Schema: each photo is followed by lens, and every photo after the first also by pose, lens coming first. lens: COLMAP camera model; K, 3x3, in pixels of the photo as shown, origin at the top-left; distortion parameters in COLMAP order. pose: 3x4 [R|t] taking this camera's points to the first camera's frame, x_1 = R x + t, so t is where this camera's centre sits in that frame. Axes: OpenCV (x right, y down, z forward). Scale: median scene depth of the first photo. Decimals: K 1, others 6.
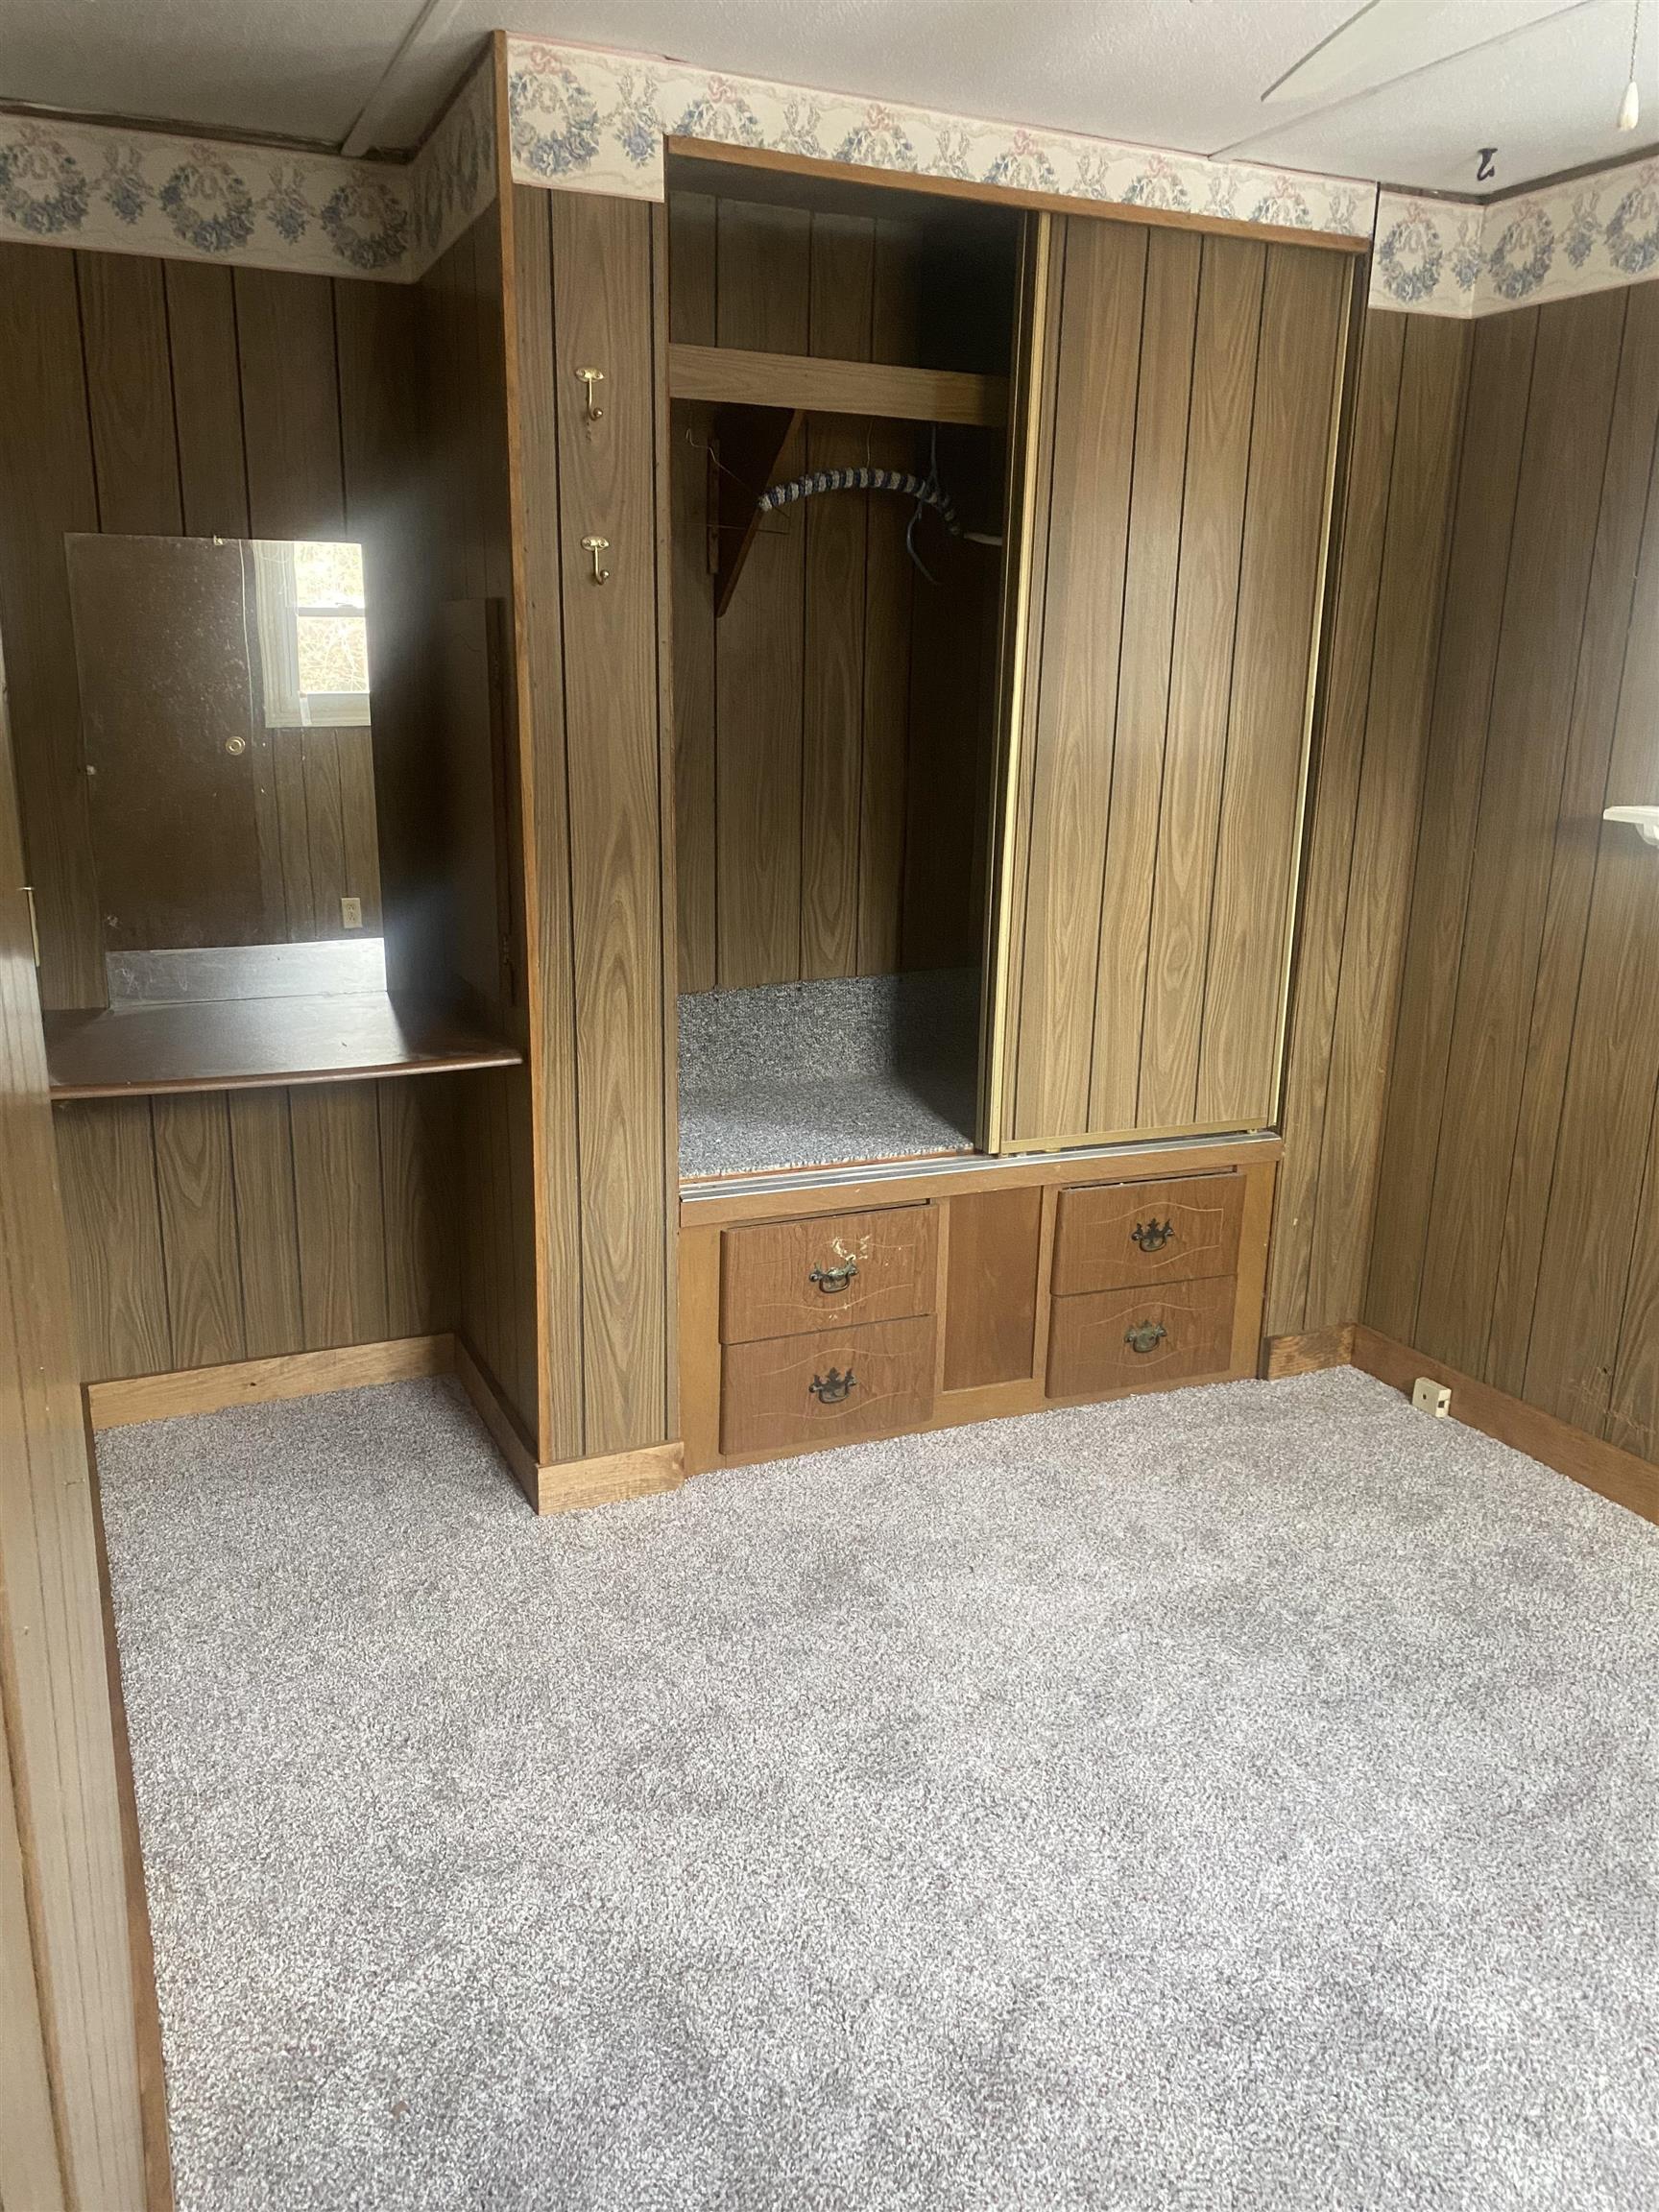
lens RADIAL K [[1691.3, 0, 841.2], [0, 1691.3, 1113.9], [0, 0, 1]] dist [0.030664, -0.029180]
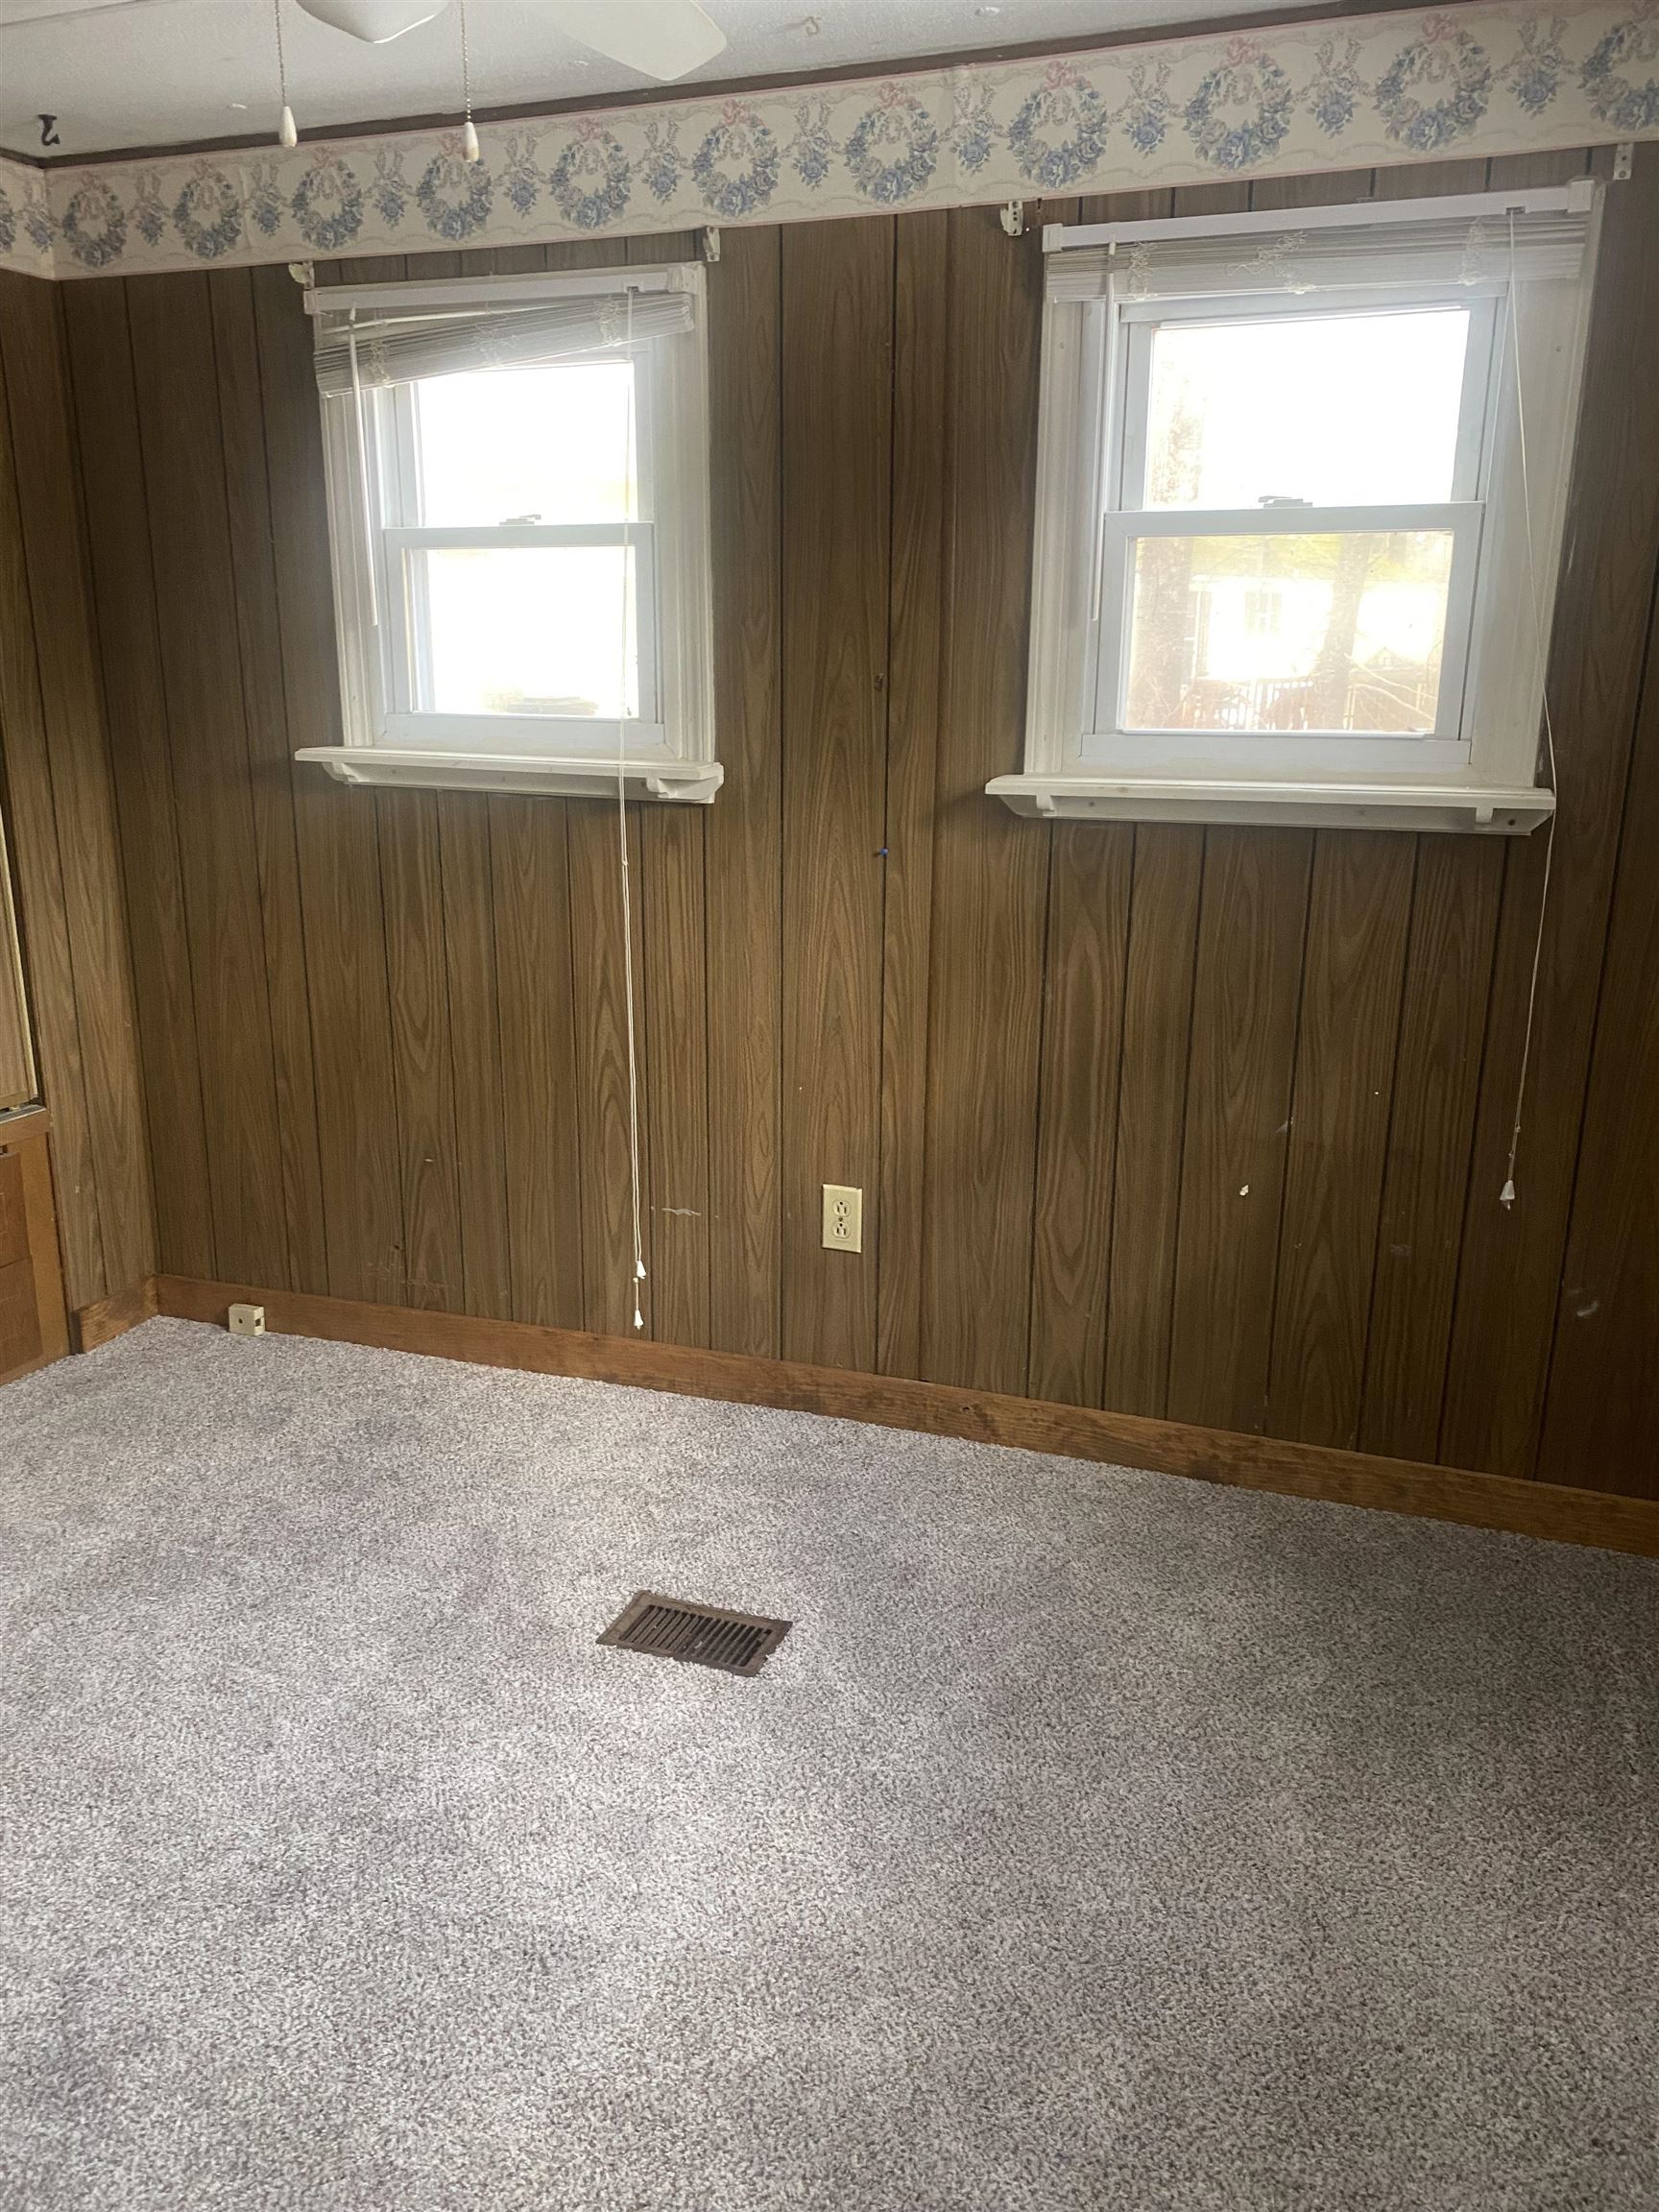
lens RADIAL K [[1691.3, 0, 830.3], [0, 1691.3, 1122.9], [0, 0, 1]] dist [0.030664, -0.029180]
pose [[0.704340, -0.206605, 0.679131, -0.106566], [0.191363, 0.976552, 0.098620, 0.014623], [-0.683583, 0.060498, 0.727361, -0.030720]]
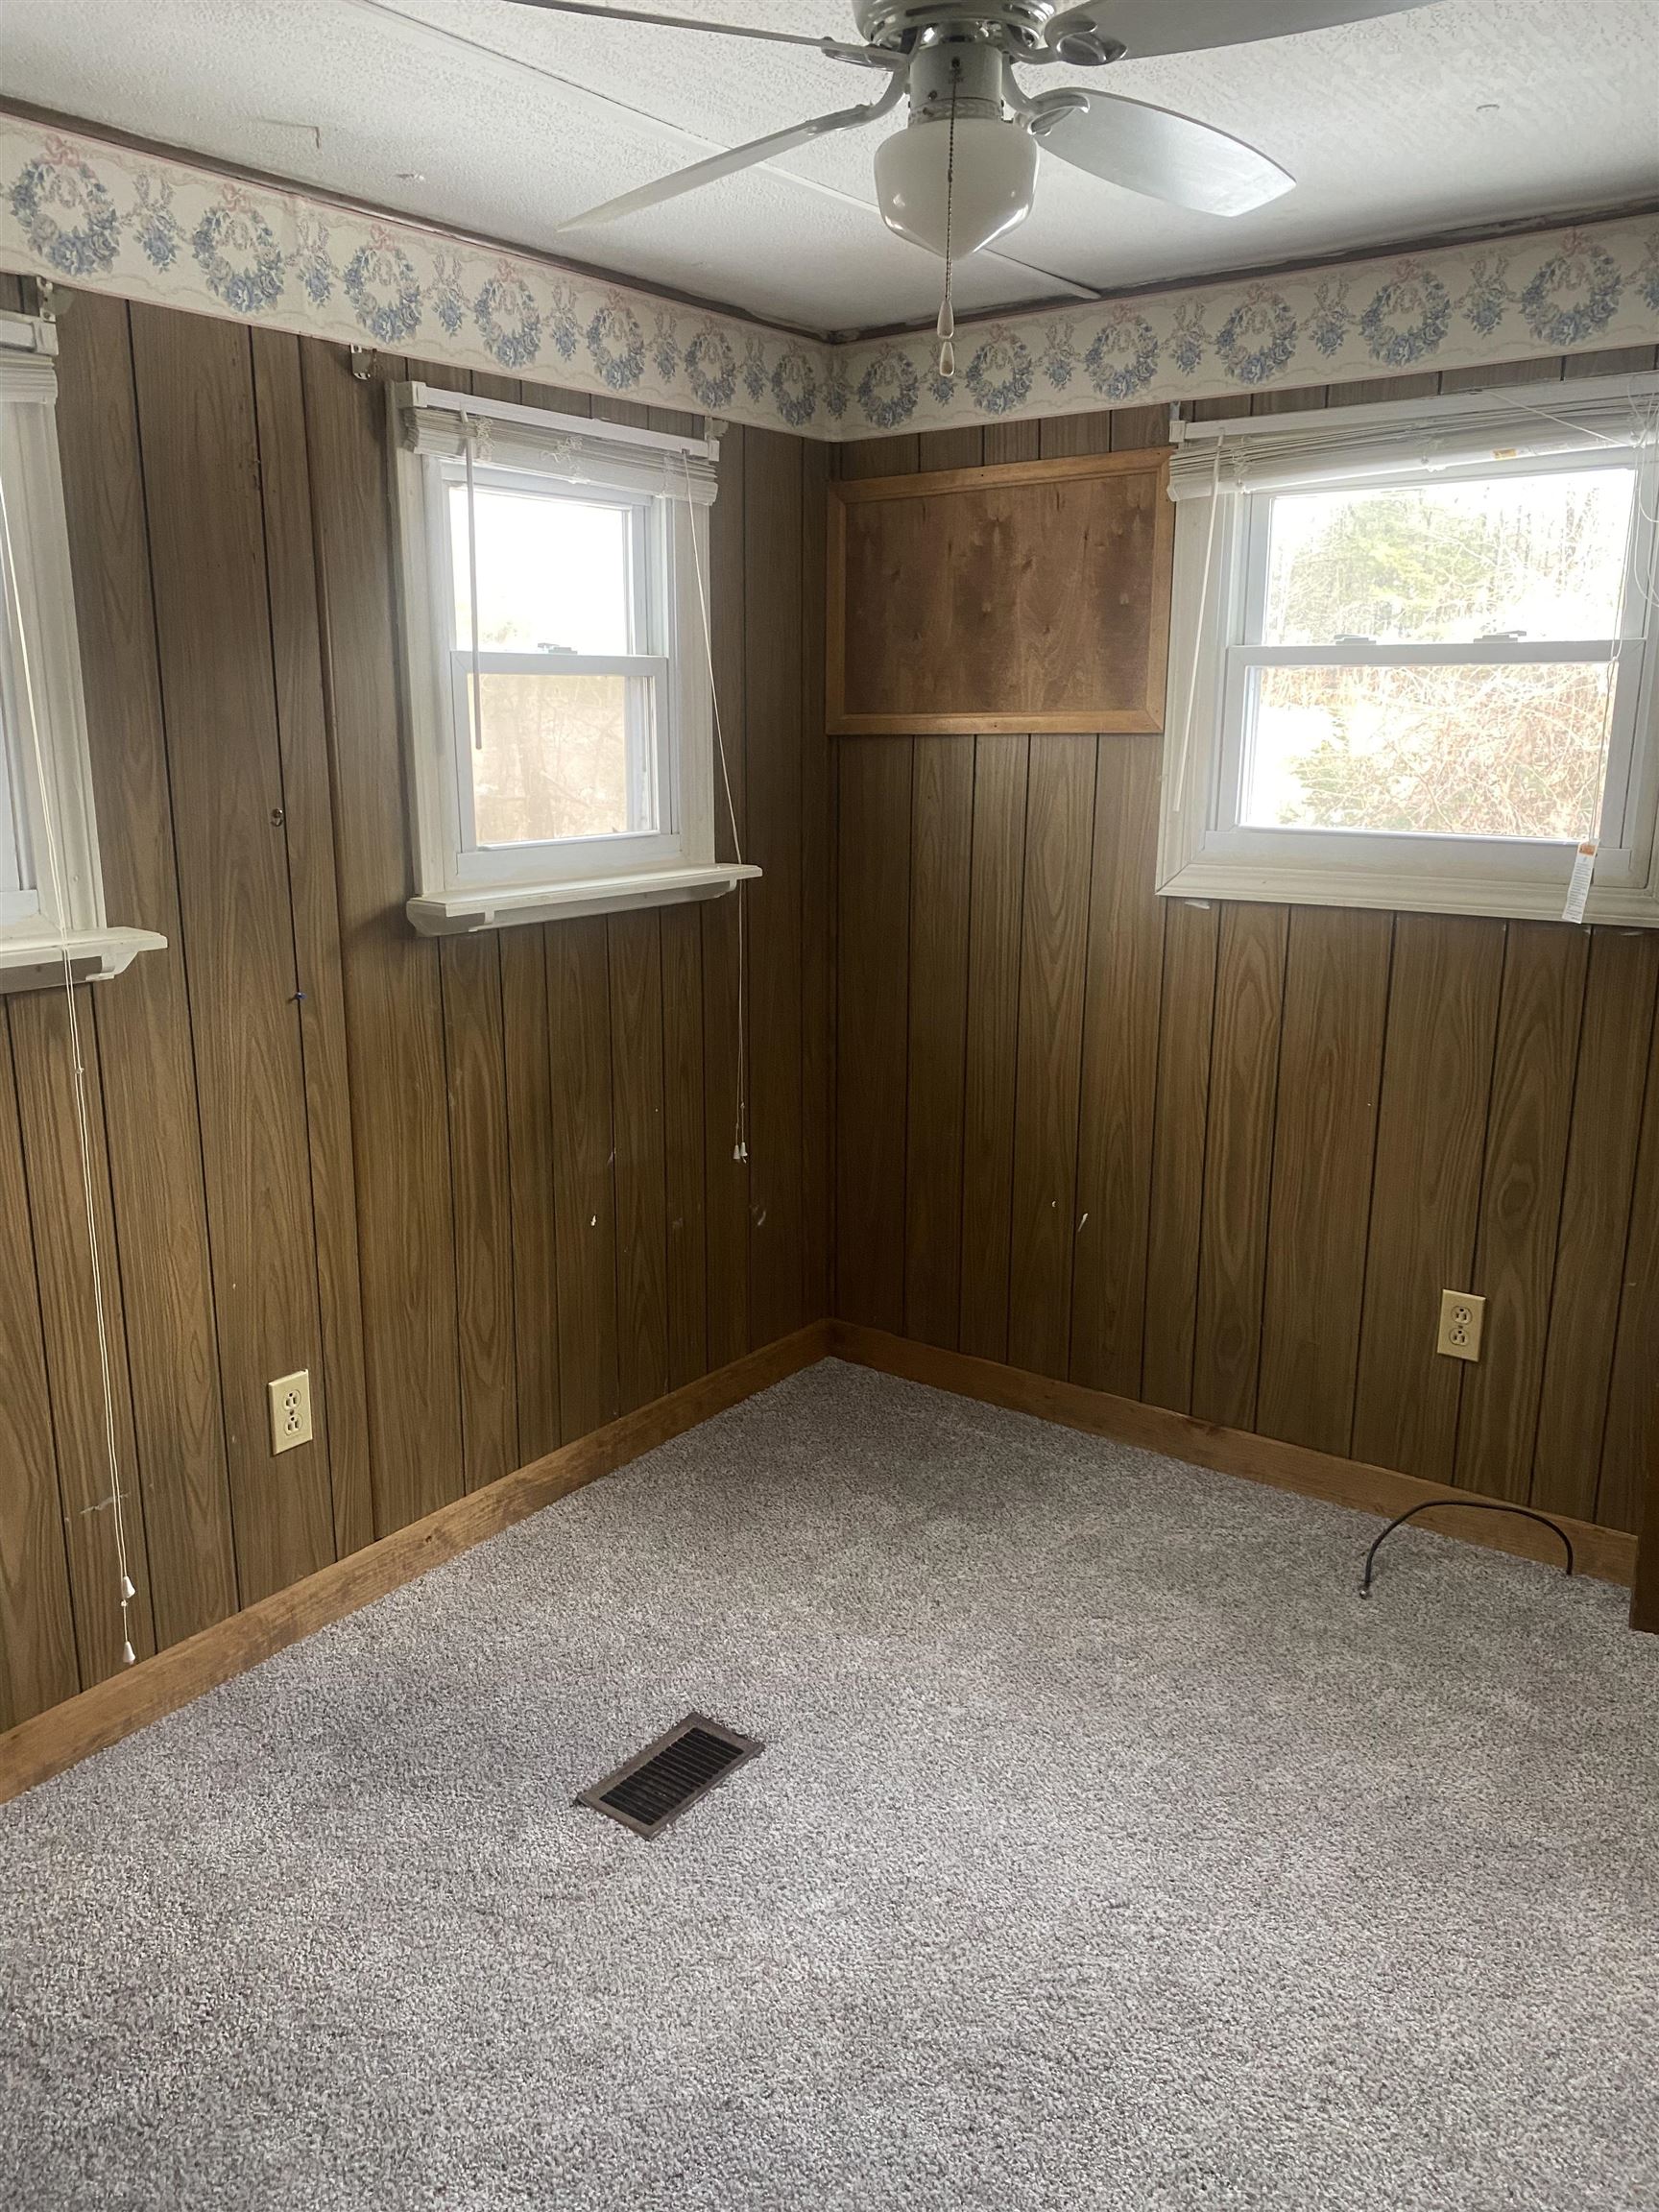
lens RADIAL K [[1691.3, 0, 850.1], [0, 1691.3, 1109.6], [0, 0, 1]] dist [0.030664, -0.029180]
pose [[-0.515526, -0.215828, 0.829247, -0.332240], [0.213579, 0.904849, 0.368283, -0.294987], [-0.829830, 0.366969, -0.420377, 0.944910]]
